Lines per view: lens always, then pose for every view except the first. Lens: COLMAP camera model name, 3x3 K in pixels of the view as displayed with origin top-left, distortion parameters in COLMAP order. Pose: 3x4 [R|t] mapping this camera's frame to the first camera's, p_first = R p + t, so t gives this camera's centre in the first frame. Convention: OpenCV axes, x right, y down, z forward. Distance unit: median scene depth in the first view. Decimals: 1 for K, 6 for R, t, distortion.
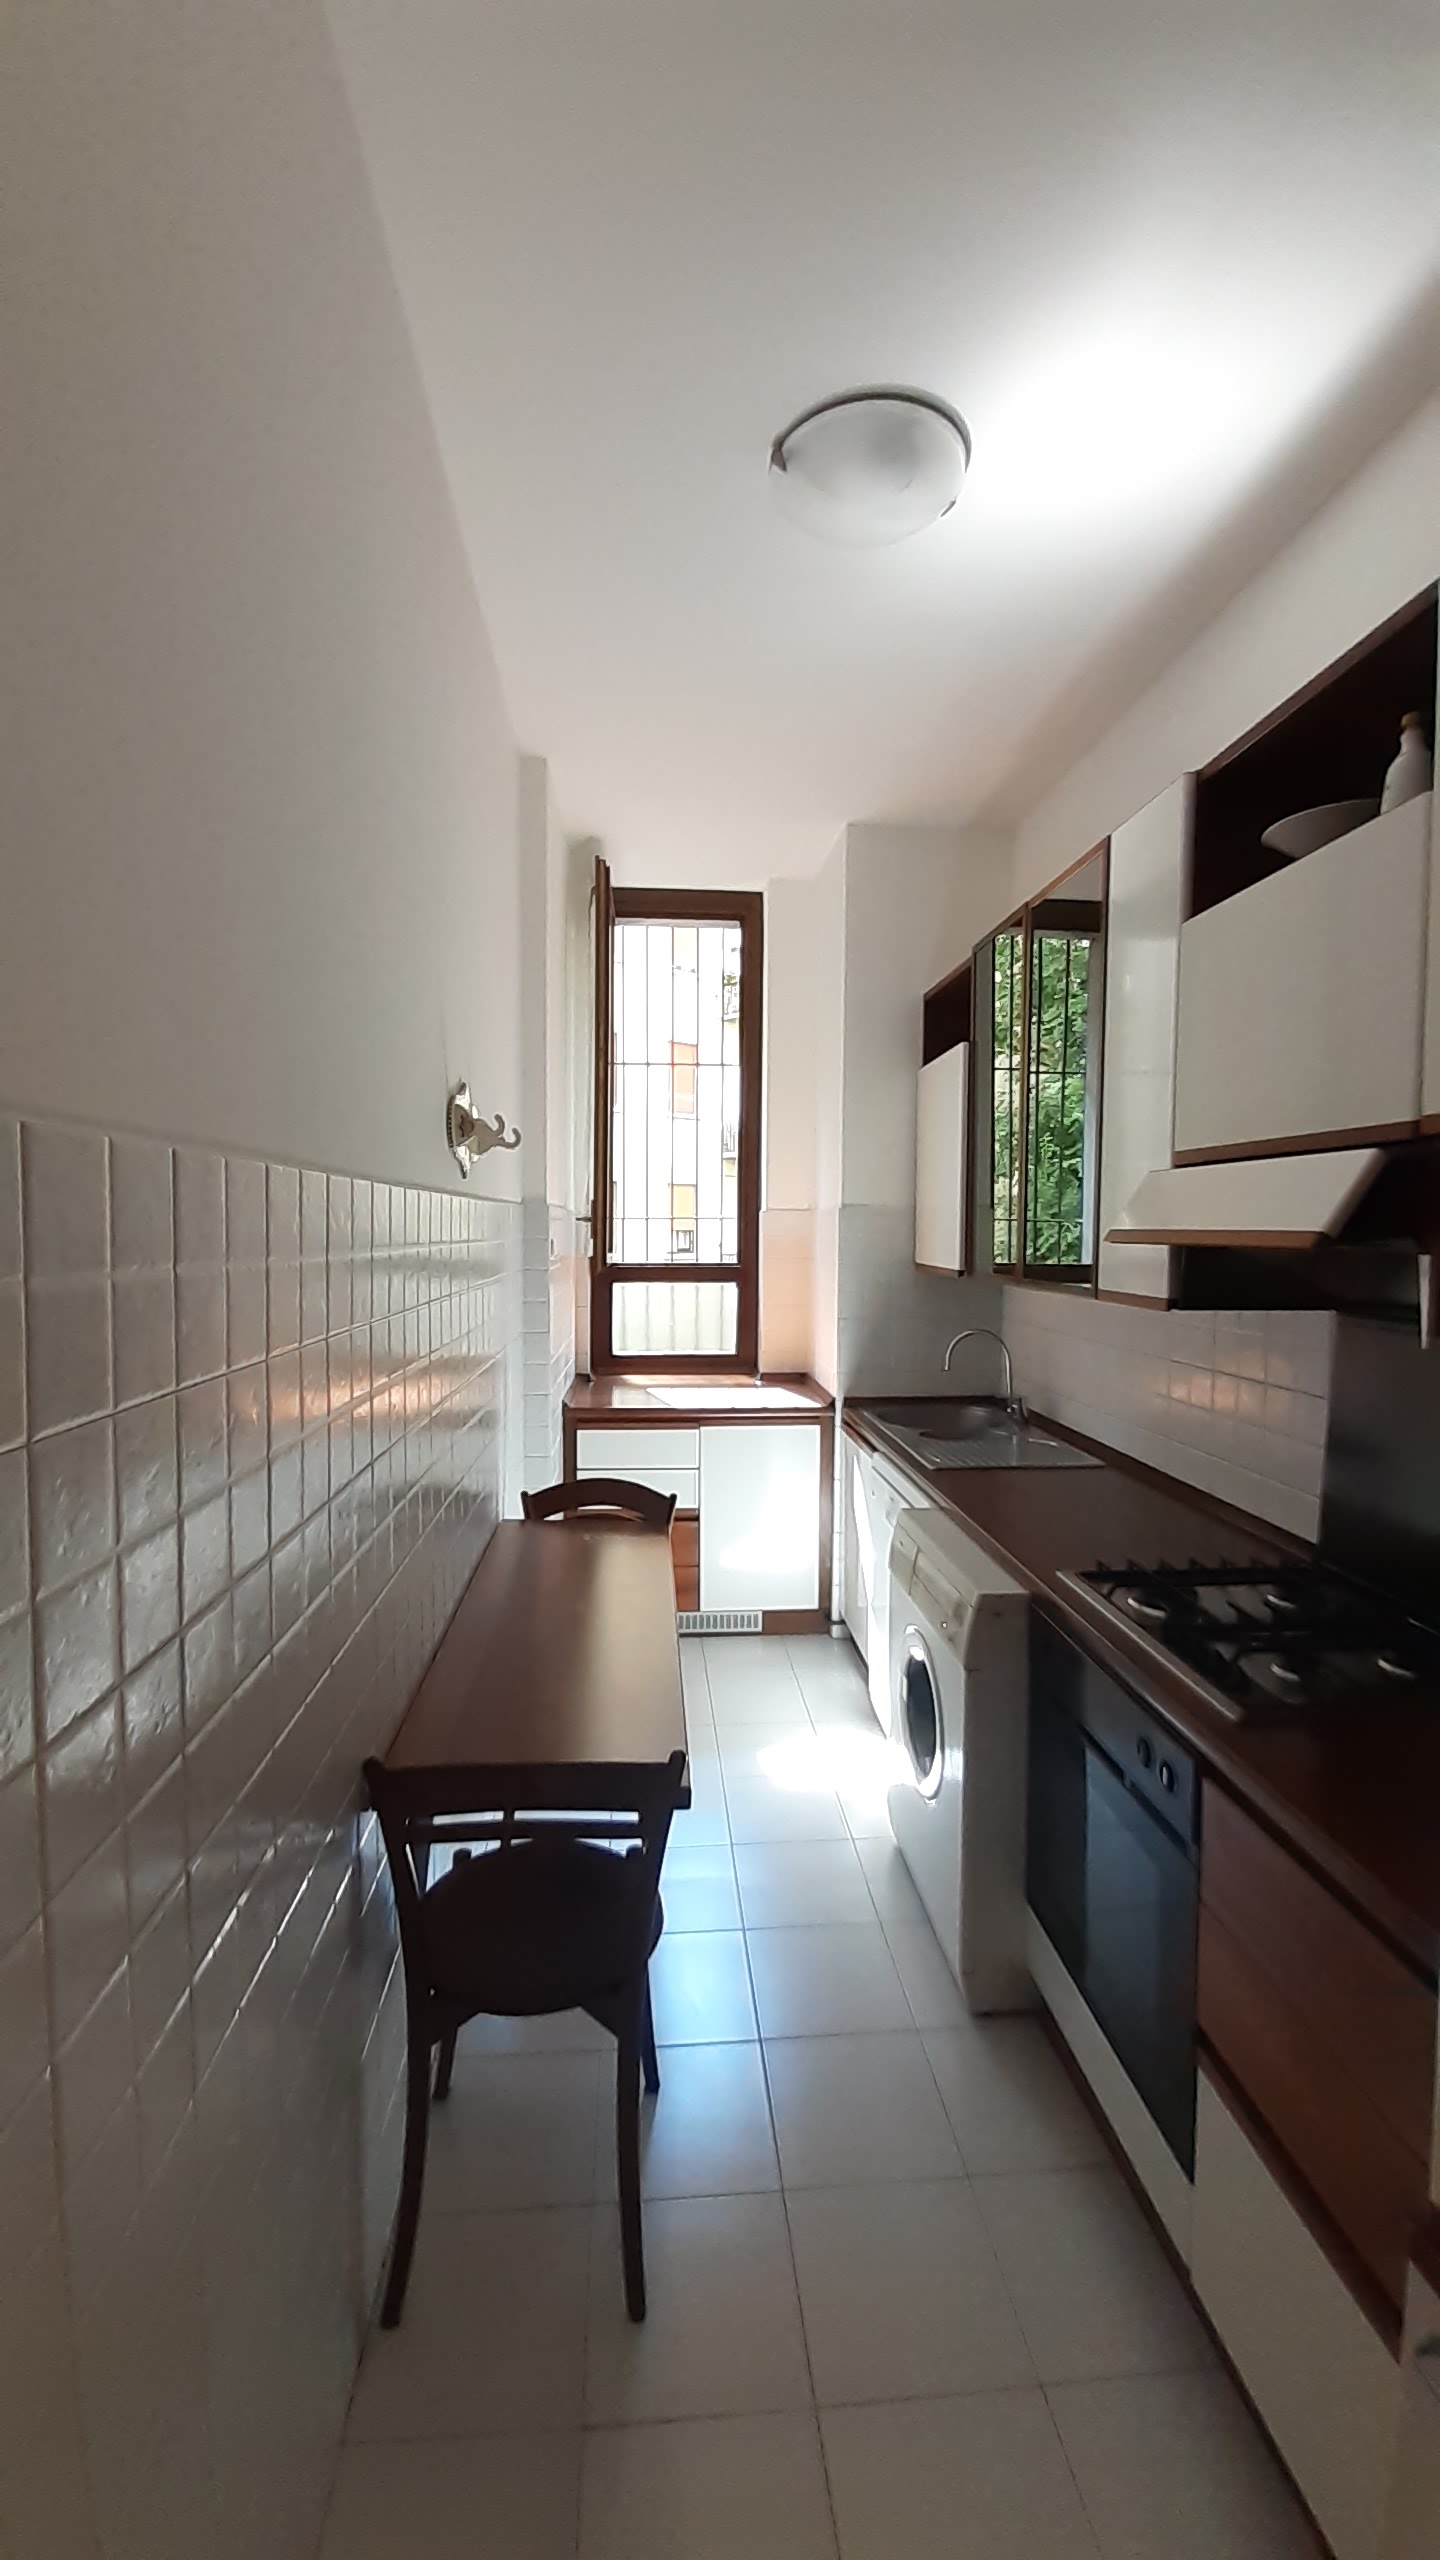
lens RADIAL K [[1045.8, 0, 730.7], [0, 1045.8, 1272.5], [0, 0, 1]] dist [0.015409, 0.000415]
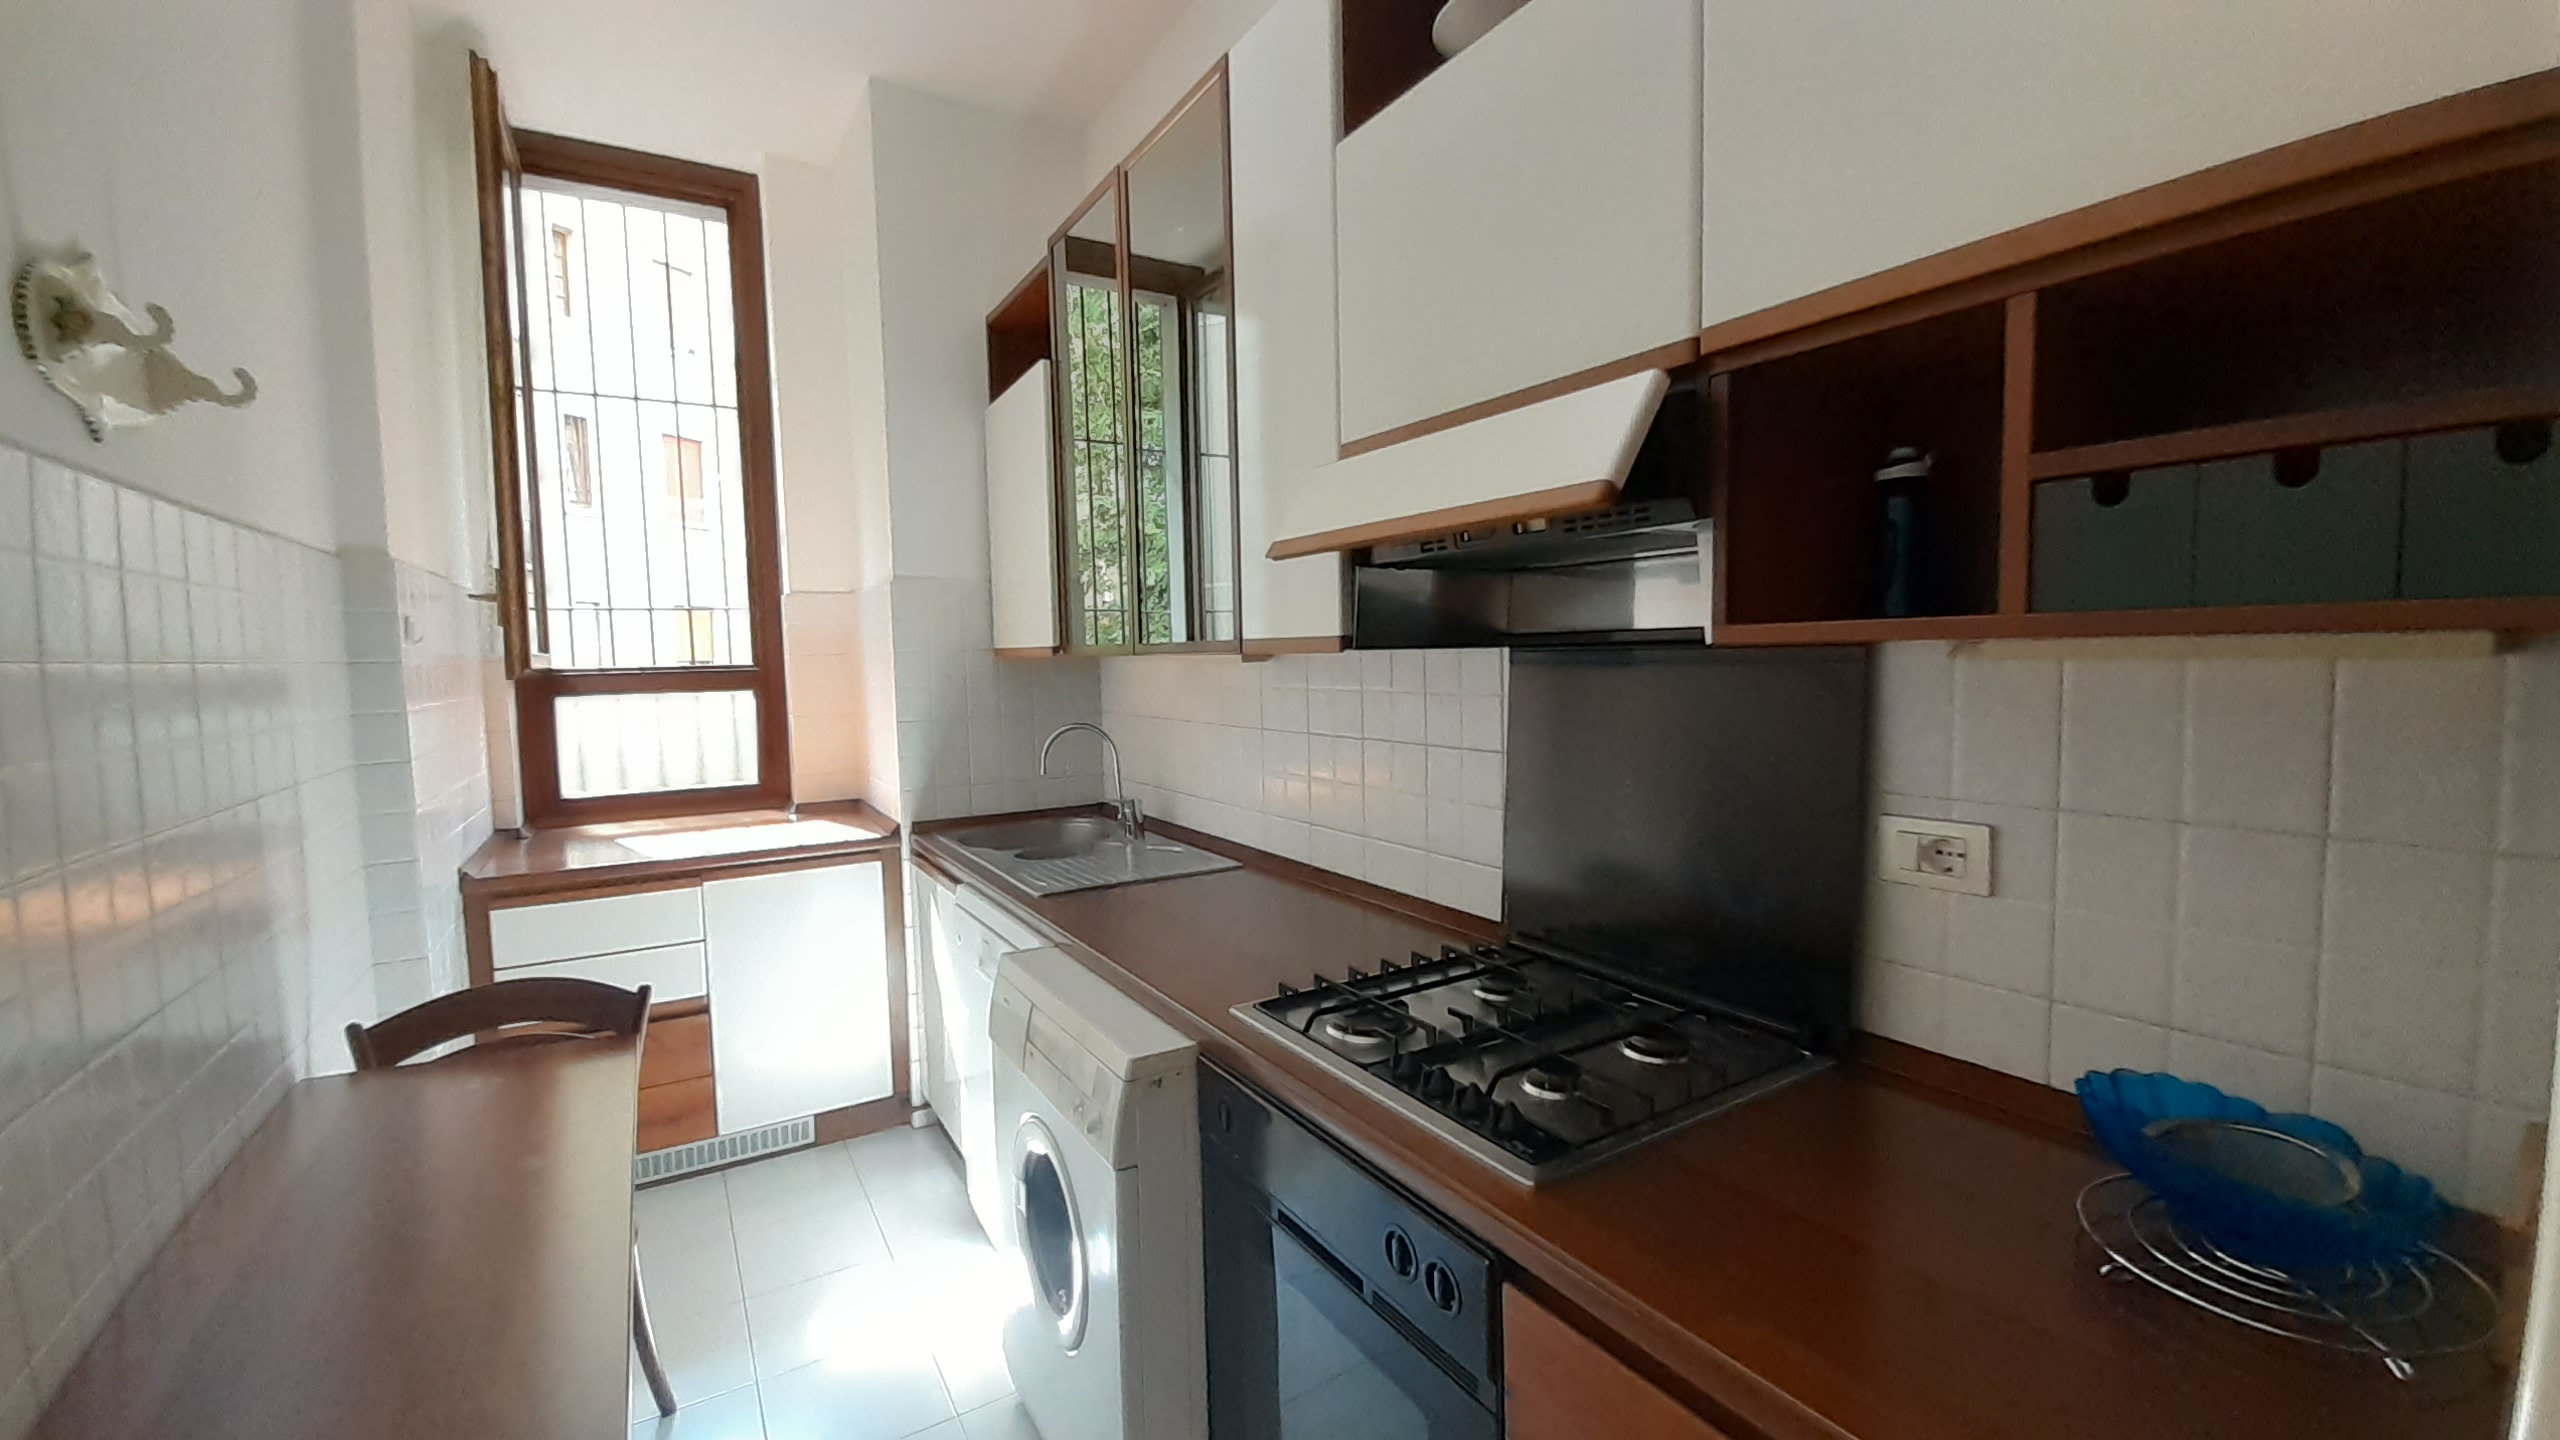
lens RADIAL K [[1045.8, 0, 1294.0], [0, 1045.8, 726.2], [0, 0, 1]] dist [0.015409, 0.000415]
pose [[0.893559, -0.057576, 0.445238, 0.020461], [0.047458, 0.998299, 0.033852, 0.038042], [-0.446429, -0.009119, 0.894772, 0.188162]]
